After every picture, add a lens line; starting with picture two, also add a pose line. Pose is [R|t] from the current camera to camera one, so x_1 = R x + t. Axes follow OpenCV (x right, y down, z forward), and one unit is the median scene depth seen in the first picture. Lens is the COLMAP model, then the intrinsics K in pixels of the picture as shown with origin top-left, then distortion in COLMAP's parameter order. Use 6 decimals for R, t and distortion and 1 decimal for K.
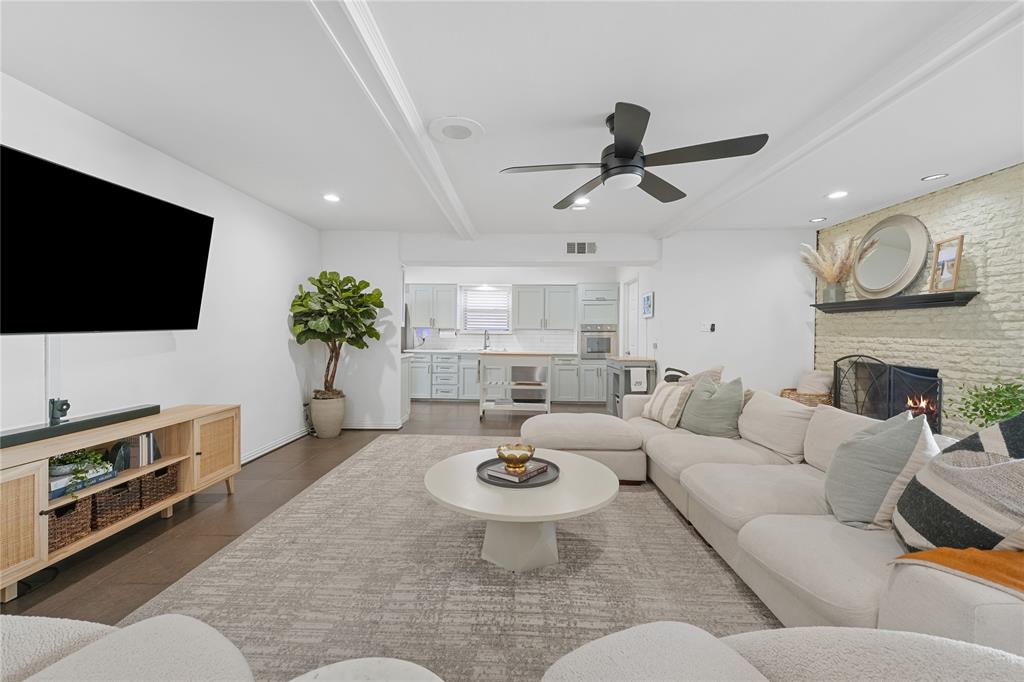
lens RADIAL K [[415.1, 0, 508.3], [0, 415.1, 337.0], [0, 0, 1]] dist [0.009829, -0.000535]
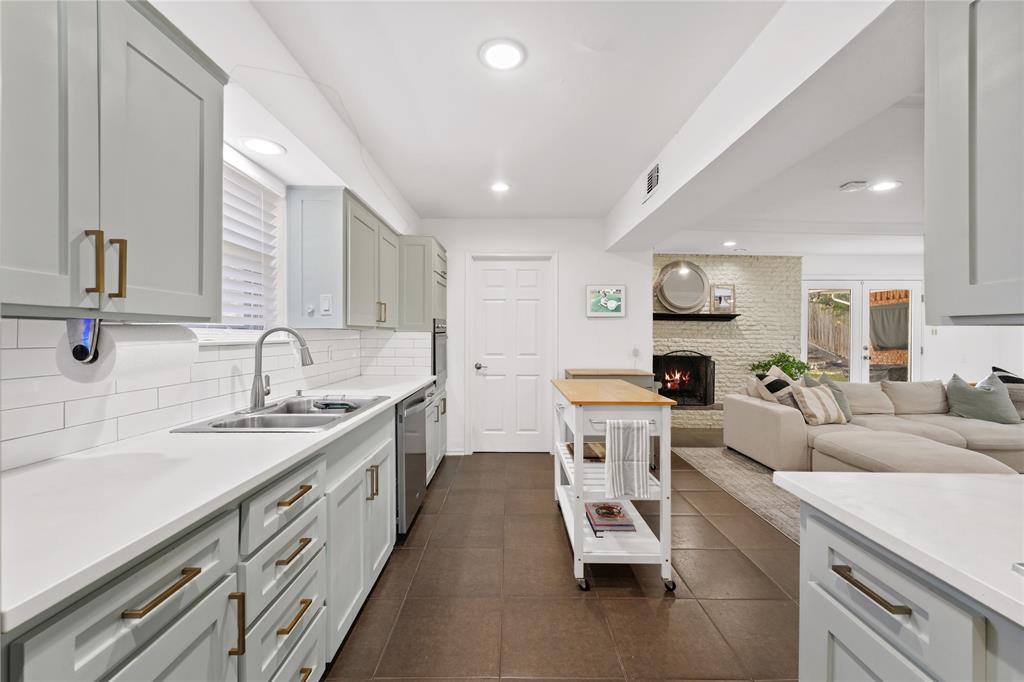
lens RADIAL K [[408.1, 0, 506.5], [0, 408.1, 334.2], [0, 0, 1]] dist [-0.003347, -0.000354]
pose [[-0.016471, -0.013734, 0.999770, -0.602581], [0.000092, 0.999906, 0.013737, -0.035388], [-0.999864, 0.000318, -0.016468, 1.681751]]
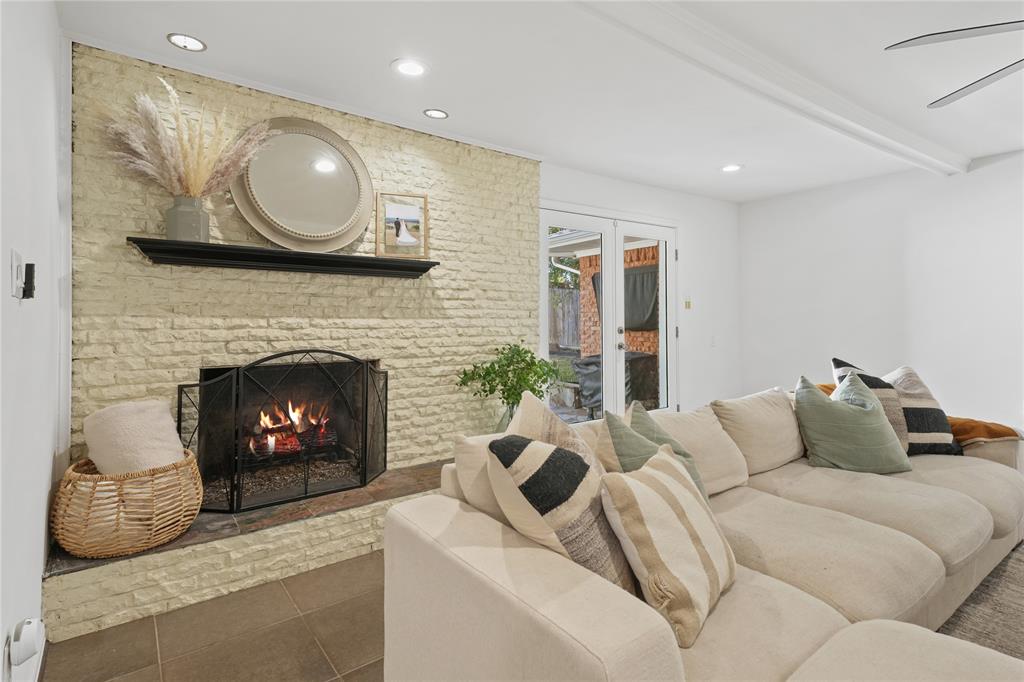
lens RADIAL K [[513.6, 0, 510.8], [0, 513.6, 309.5], [0, 0, 1]] dist [0.042440, -0.000700]
pose [[-0.620030, 0.006285, 0.784553, 0.137210], [0.004226, 0.999980, -0.004671, -0.006237], [-0.784566, 0.000419, -0.620045, 1.234362]]
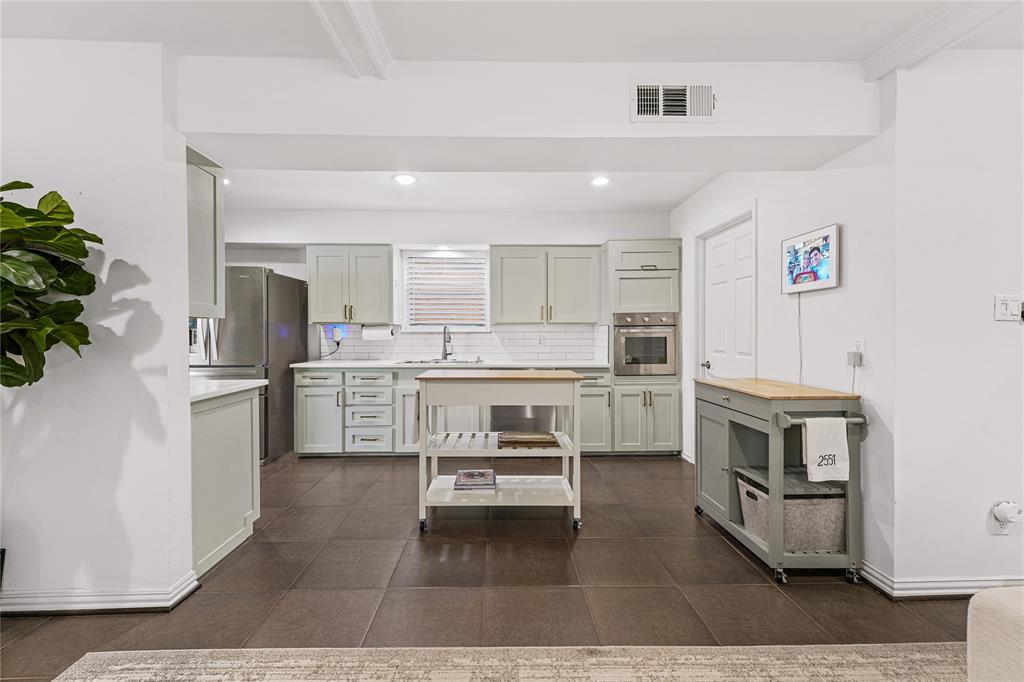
lens RADIAL K [[408.1, 0, 506.5], [0, 408.1, 334.2], [0, 0, 1]] dist [-0.003347, -0.000354]
pose [[0.998780, -0.011216, 0.048097, 0.005942], [0.011176, 0.999937, 0.001101, -0.008408], [-0.048106, -0.000563, 0.998842, 0.831448]]
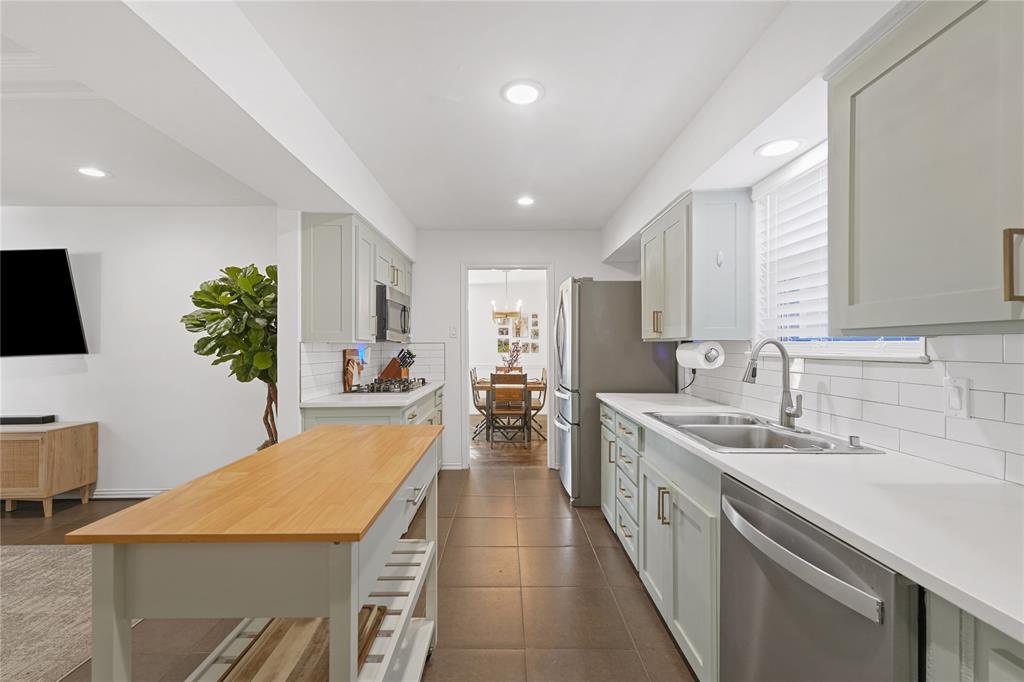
lens RADIAL K [[451.3, 0, 512.0], [0, 451.3, 341.0], [0, 0, 1]] dist [0.000727, -0.000074]
pose [[0.051607, -0.014927, -0.998556, 0.379504], [-0.001921, 0.999885, -0.015046, -0.025419], [0.998666, 0.002695, 0.051573, 1.622177]]
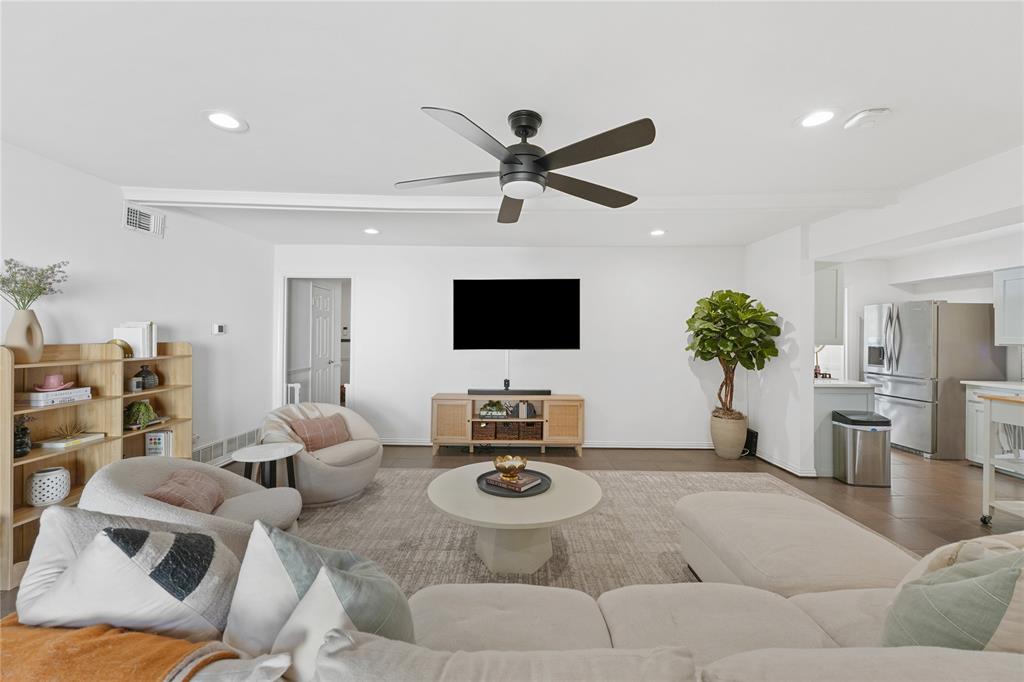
lens RADIAL K [[415.1, 0, 508.3], [0, 415.1, 337.0], [0, 0, 1]] dist [0.009829, -0.000535]
pose [[0.015867, -0.007517, -0.999846, 0.667468], [-0.014073, 0.999871, -0.007740, -0.034920], [0.999775, 0.014194, 0.015759, 0.560980]]
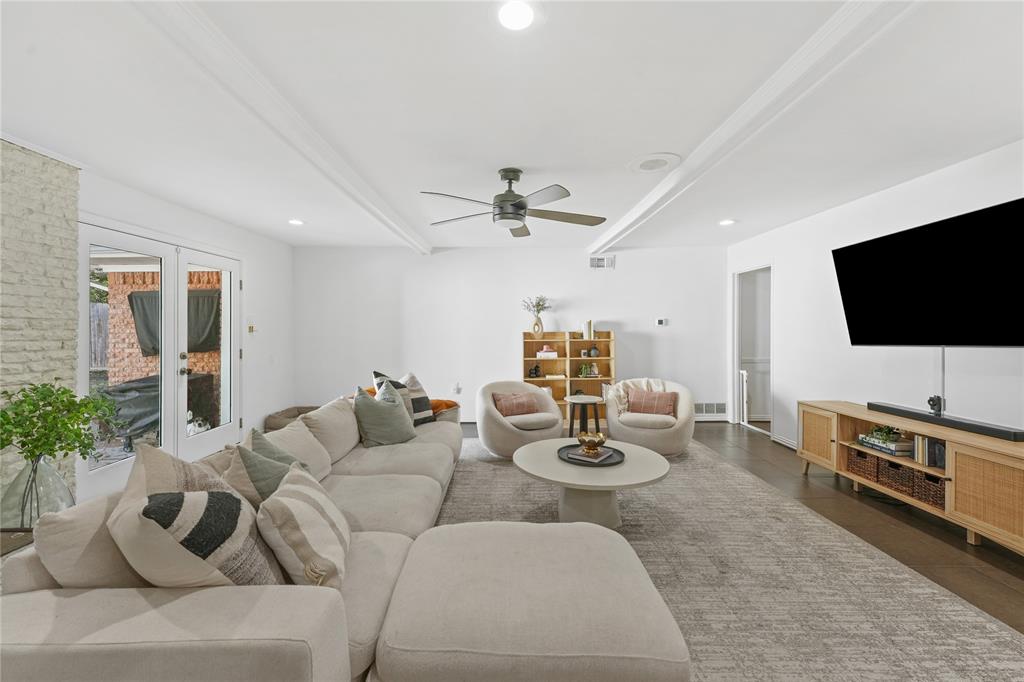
lens RADIAL K [[417.7, 0, 510.1], [0, 417.7, 326.5], [0, 0, 1]] dist [0.008146, -0.000341]
pose [[-0.999193, -0.006107, -0.039697, 0.186140], [-0.006242, 0.999975, 0.003281, -0.039467], [0.039676, 0.003527, -0.999206, 1.312310]]
